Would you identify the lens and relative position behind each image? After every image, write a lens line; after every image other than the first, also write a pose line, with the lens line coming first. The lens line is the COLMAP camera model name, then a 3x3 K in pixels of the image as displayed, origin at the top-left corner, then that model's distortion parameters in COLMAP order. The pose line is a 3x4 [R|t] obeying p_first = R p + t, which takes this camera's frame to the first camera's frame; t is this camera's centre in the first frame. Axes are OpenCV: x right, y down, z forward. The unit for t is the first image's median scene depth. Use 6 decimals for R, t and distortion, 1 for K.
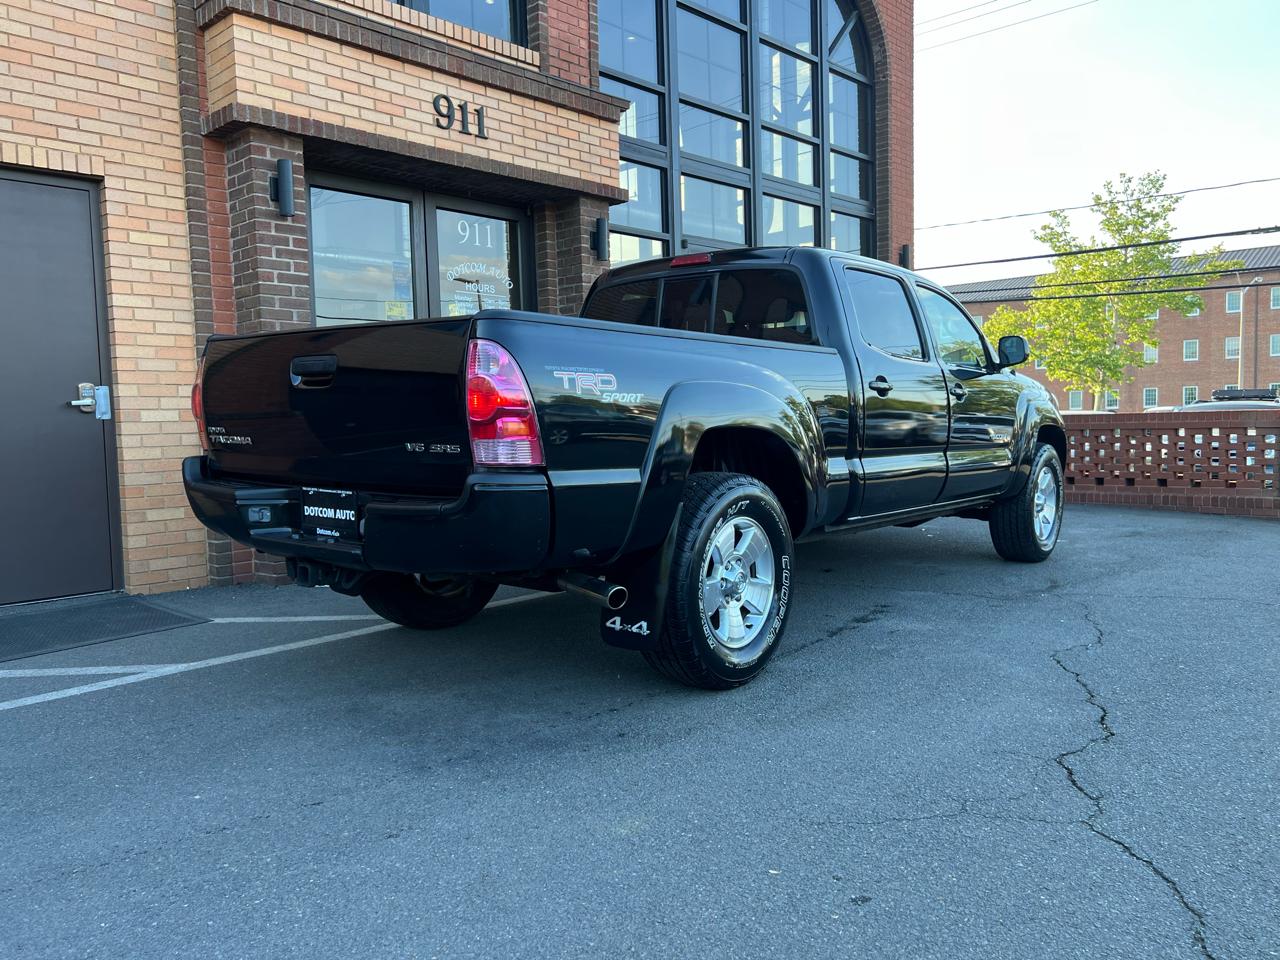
lens RADIAL K [[959.4, 0, 637.1], [0, 959.4, 485.0], [0, 0, 1]] dist [0.050180, -0.054728]
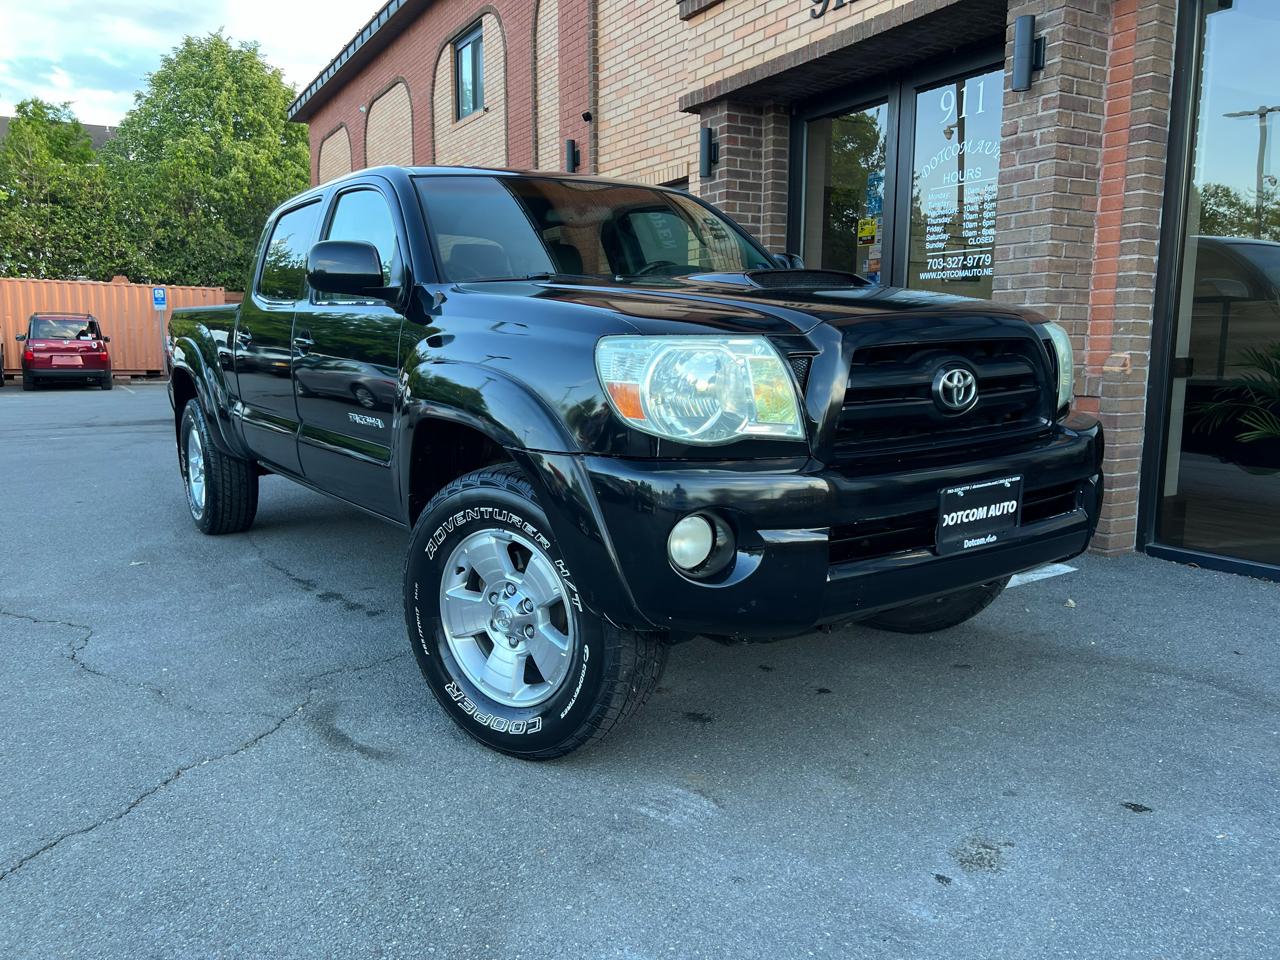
lens RADIAL K [[959.4, 0, 625.2], [0, 959.4, 484.6], [0, 0, 1]] dist [0.050180, -0.054728]
pose [[-0.281812, 0.162903, -0.945539, 0.742417], [-0.058325, 0.980750, 0.186352, -0.109745], [0.957695, 0.107665, -0.266886, 1.117097]]
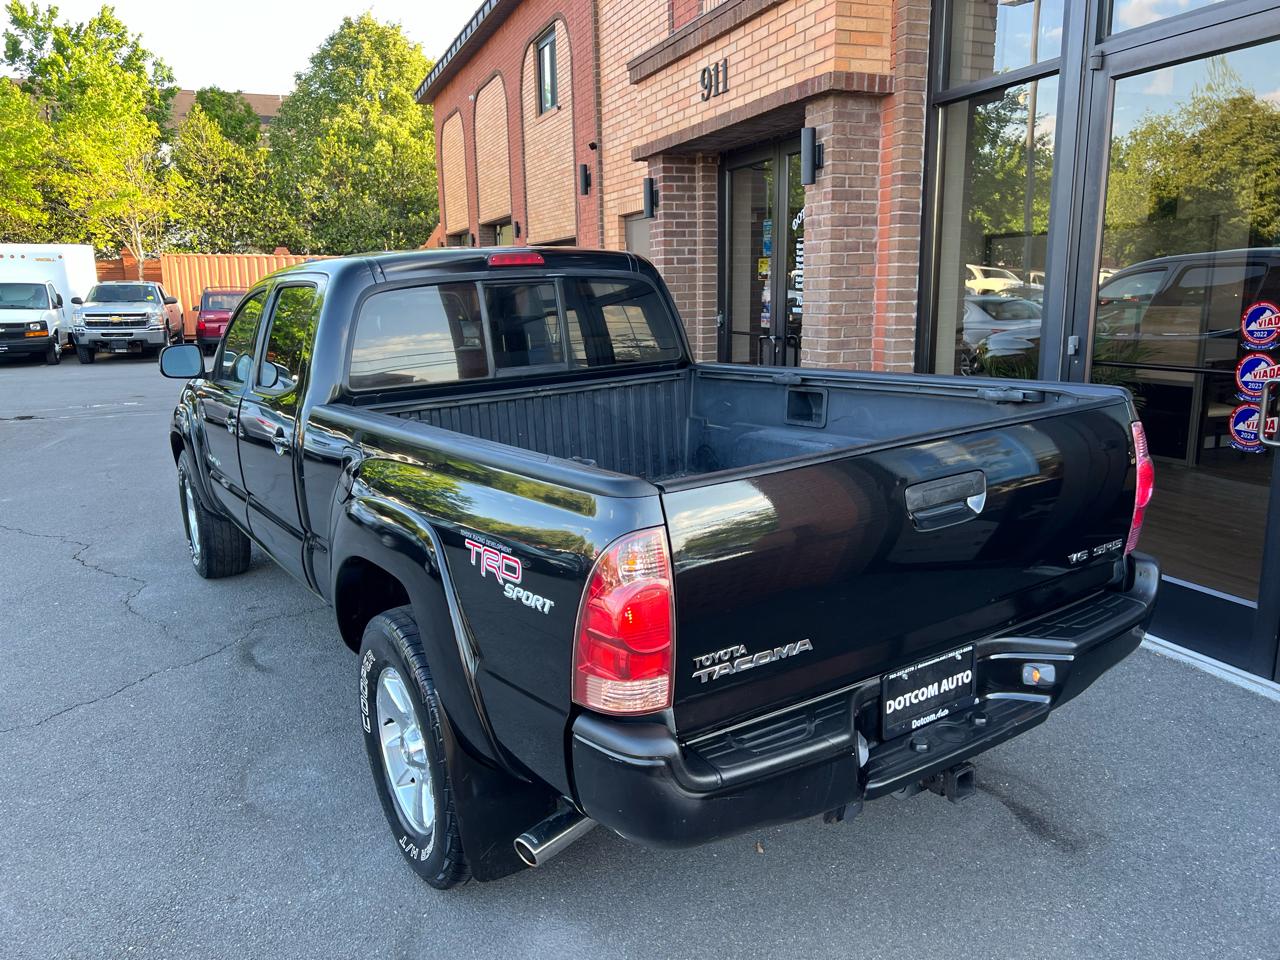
lens RADIAL K [[959.4, 0, 634.8], [0, 959.4, 484.3], [0, 0, 1]] dist [0.050180, -0.054728]
pose [[-0.426159, 0.215679, -0.878562, 0.869166], [-0.030568, 0.967176, 0.252260, -0.226661], [0.904132, 0.134359, -0.405578, 1.427496]]
